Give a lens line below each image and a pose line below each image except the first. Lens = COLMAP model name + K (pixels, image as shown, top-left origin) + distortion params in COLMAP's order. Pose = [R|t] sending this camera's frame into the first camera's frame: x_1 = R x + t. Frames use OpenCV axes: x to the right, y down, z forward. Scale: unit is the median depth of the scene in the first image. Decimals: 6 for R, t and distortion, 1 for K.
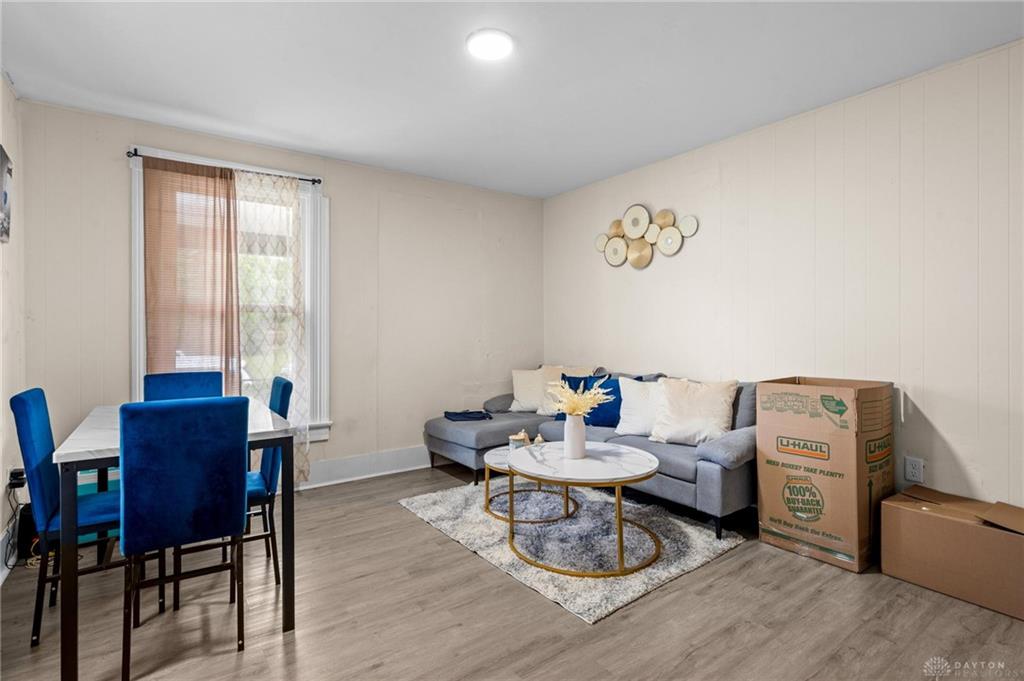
lens RADIAL K [[498.6, 0, 513.1], [0, 498.6, 333.5], [0, 0, 1]] dist [0.000767, -0.000237]
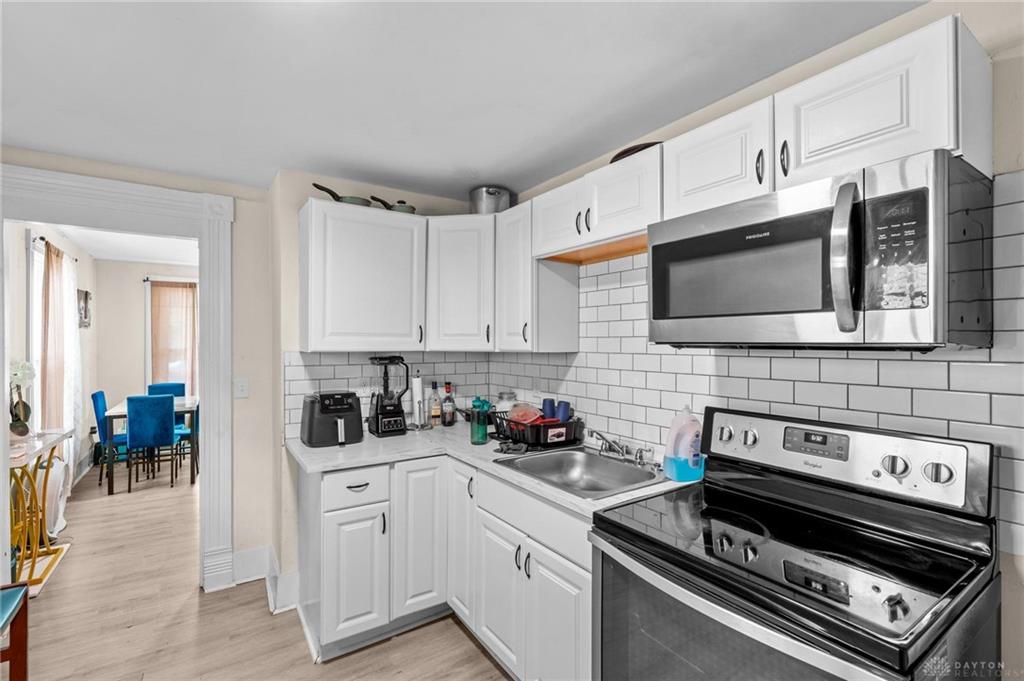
lens RADIAL K [[463.8, 0, 514.1], [0, 463.8, 344.3], [0, 0, 1]] dist [-0.004285, 0.000599]
pose [[0.999087, 0.004384, -0.042490, 1.044136], [-0.004252, 0.999986, 0.003204, -0.121607], [0.042503, -0.003021, 0.999092, -1.058352]]
